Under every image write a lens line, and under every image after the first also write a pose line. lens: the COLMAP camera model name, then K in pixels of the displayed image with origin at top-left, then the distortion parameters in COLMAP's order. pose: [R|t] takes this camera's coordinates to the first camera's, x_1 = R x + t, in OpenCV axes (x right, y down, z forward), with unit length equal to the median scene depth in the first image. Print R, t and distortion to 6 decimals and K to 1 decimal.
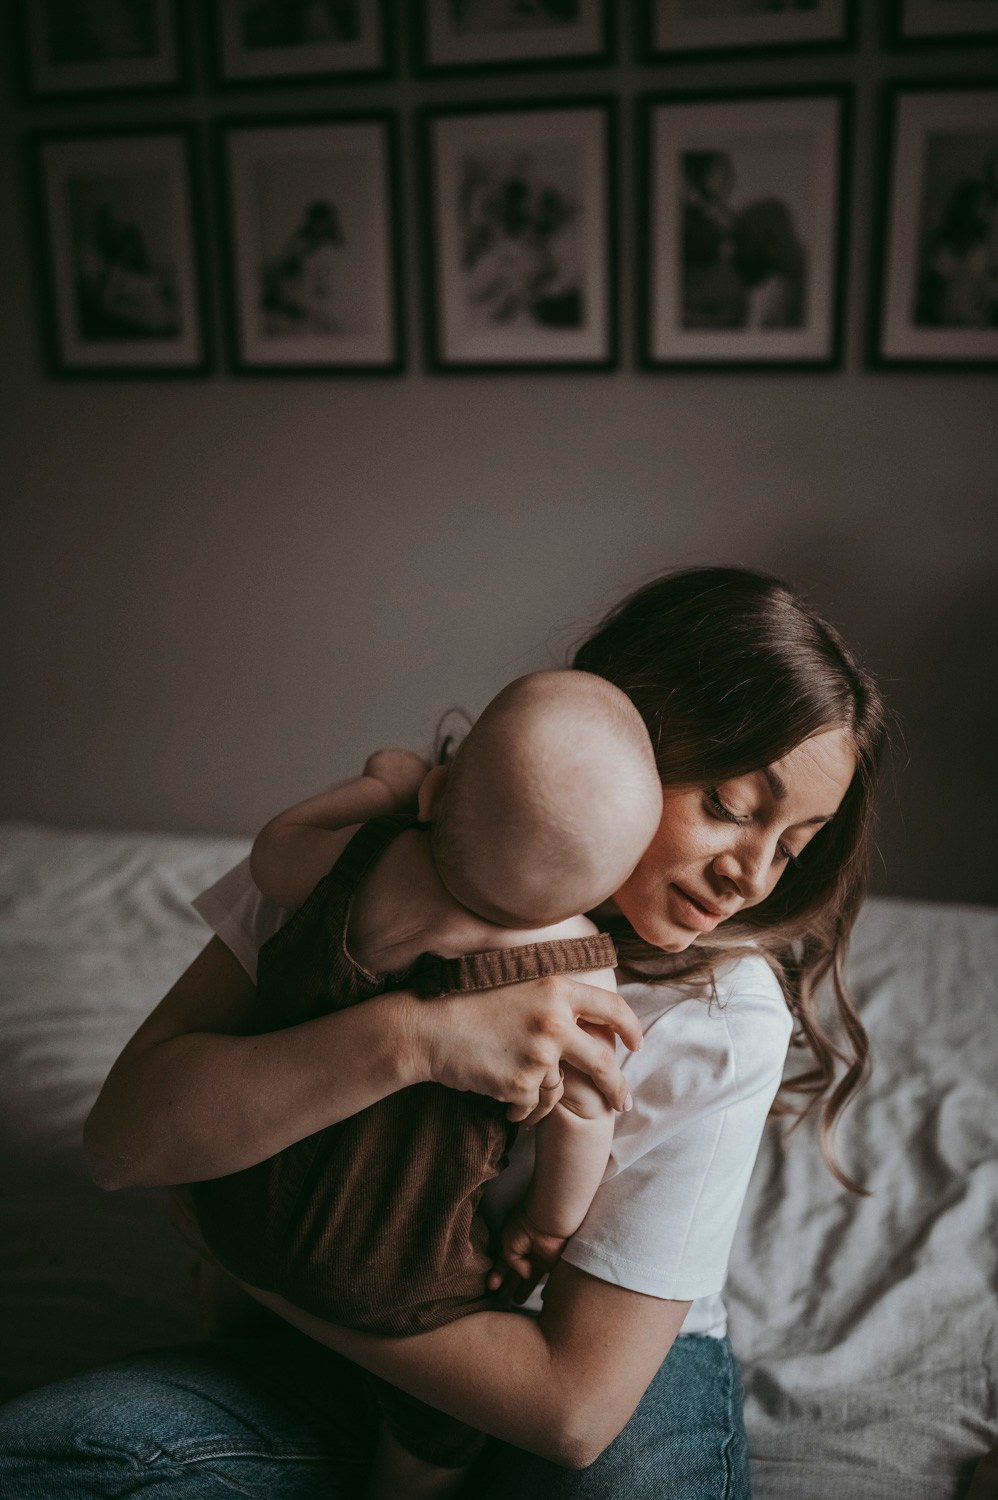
lens RADIAL K [[1408.5, 0, 499.0], [0, 1408.5, 750.0], [0, 0, 1]] dist [-0.017681, -0.034414]
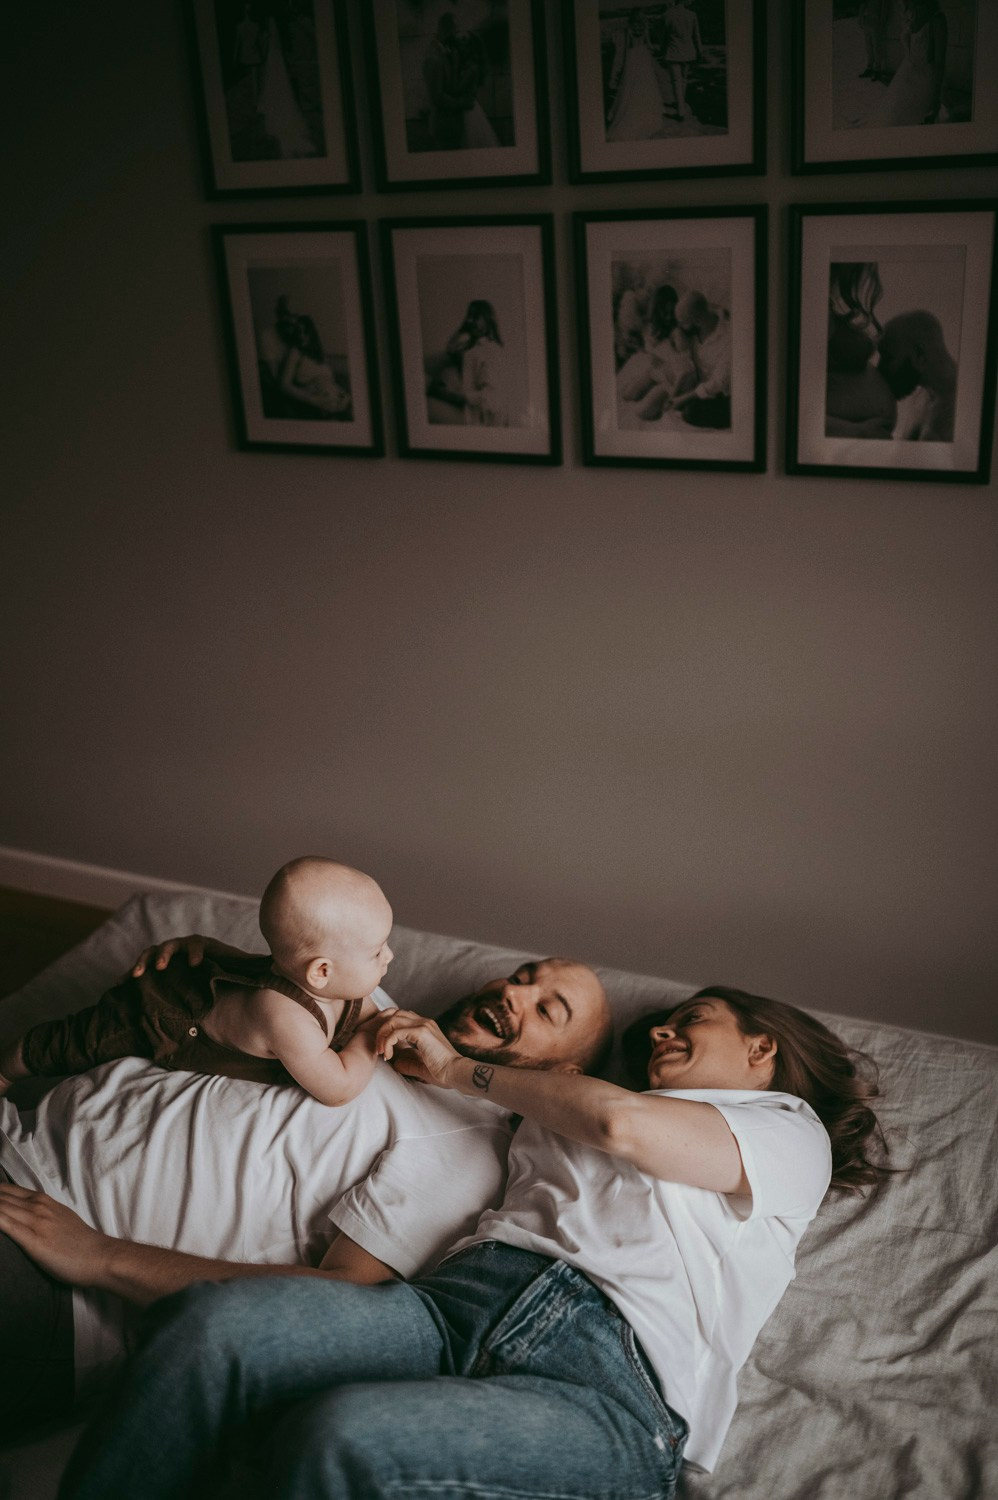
lens RADIAL K [[1408.5, 0, 499.0], [0, 1408.5, 750.0], [0, 0, 1]] dist [-0.017681, -0.034414]
pose [[0.984922, 0.034839, -0.169457, 0.074601], [-0.017770, 0.994705, 0.101223, -0.168134], [0.172086, -0.096685, 0.980326, -0.046314]]
